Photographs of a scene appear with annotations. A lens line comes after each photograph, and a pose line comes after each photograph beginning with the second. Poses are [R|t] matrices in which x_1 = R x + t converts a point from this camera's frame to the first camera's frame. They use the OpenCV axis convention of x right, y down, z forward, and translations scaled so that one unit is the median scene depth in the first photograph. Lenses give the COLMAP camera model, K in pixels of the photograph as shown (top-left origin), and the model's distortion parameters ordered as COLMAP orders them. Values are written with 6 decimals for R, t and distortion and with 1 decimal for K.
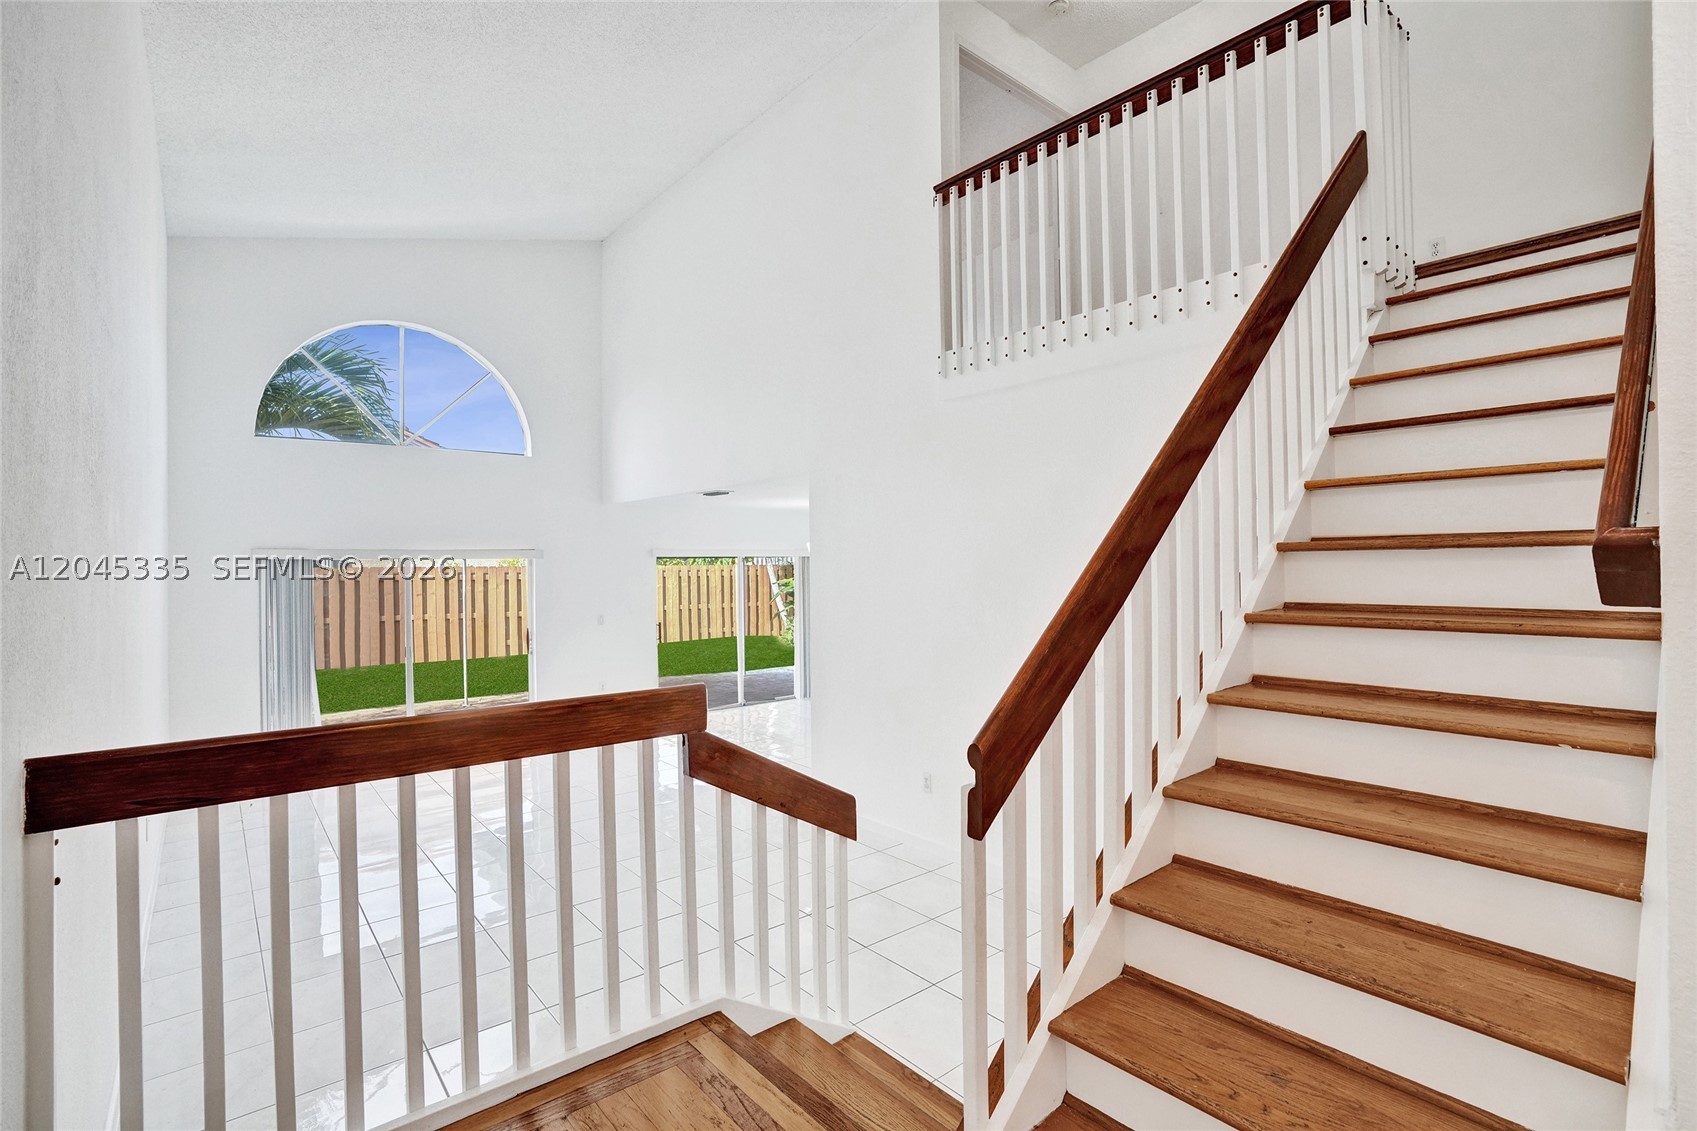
lens RADIAL K [[780.3, 0, 854.7], [0, 780.3, 569.1], [0, 0, 1]] dist [0.001236, 0.000582]
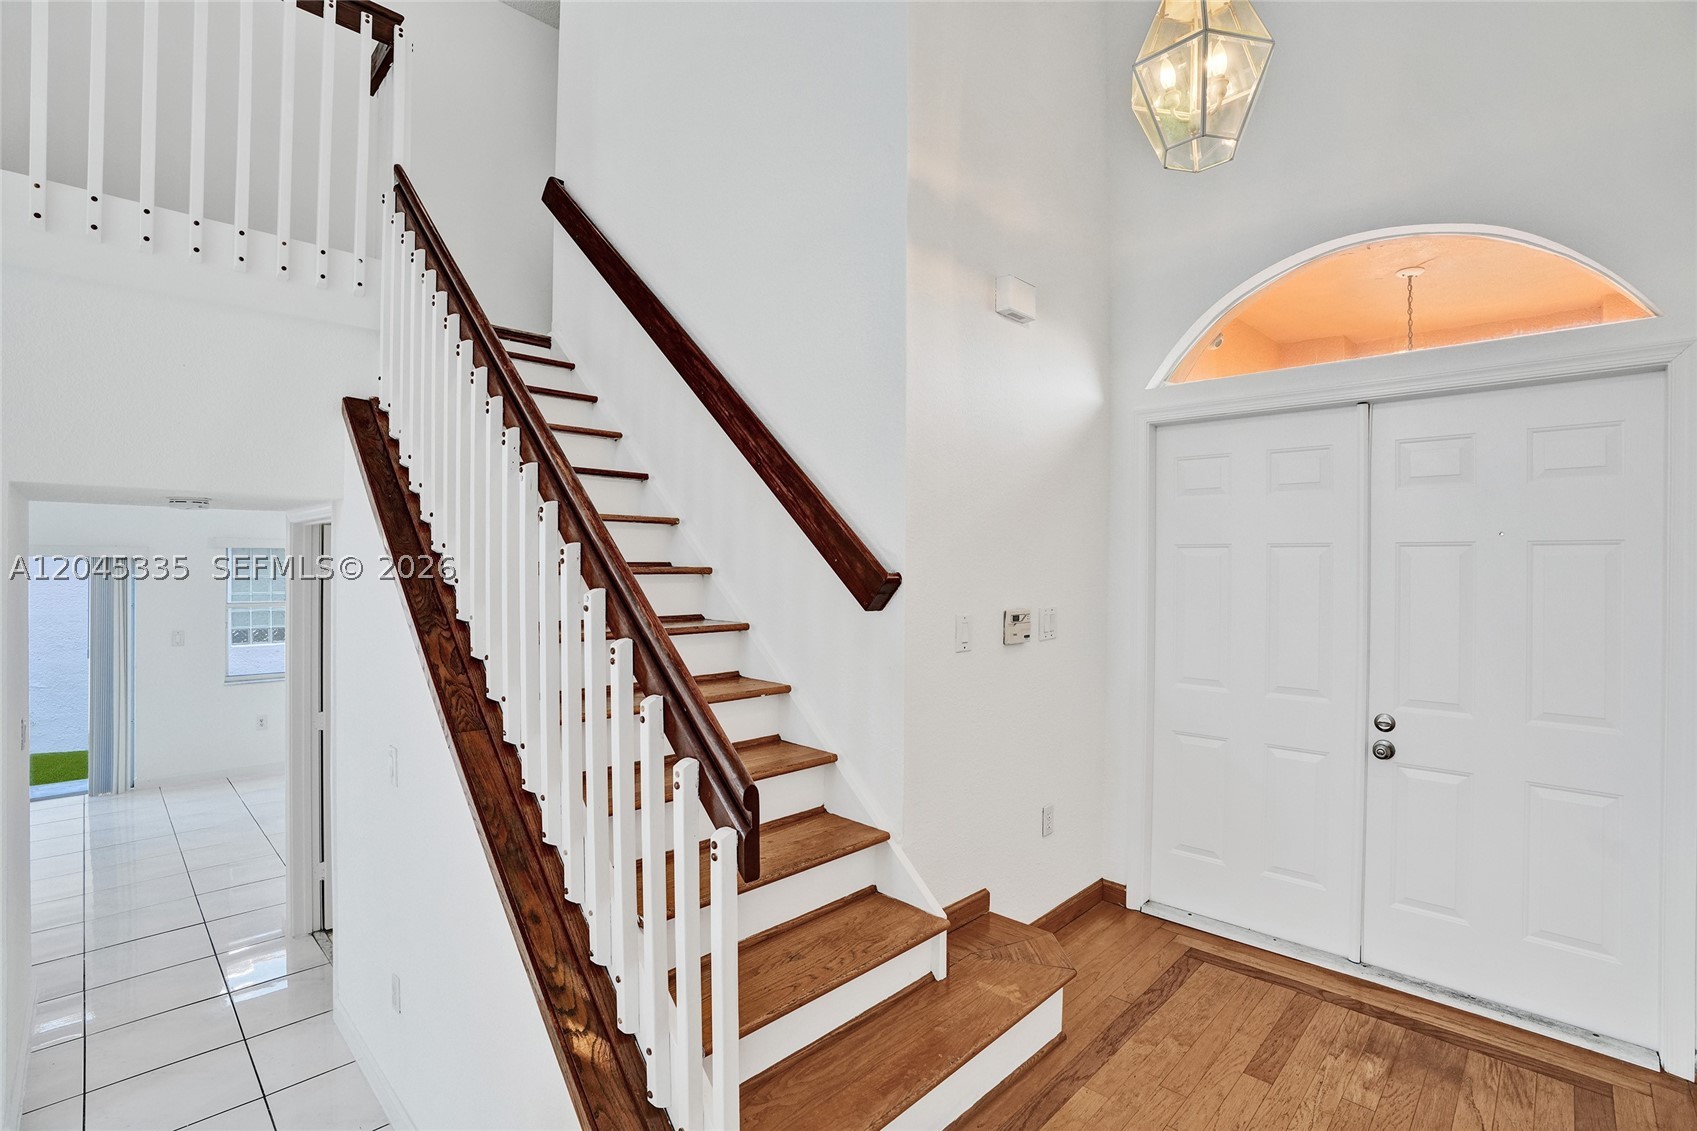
lens RADIAL K [[780.3, 0, 849.2], [0, 780.3, 567.0], [0, 0, 1]] dist [0.001236, 0.000582]
pose [[-0.085759, 0.022234, 0.996068, -0.912470], [-0.003119, 0.999740, -0.022585, -0.026090], [-0.996311, -0.005043, -0.085667, 1.043550]]
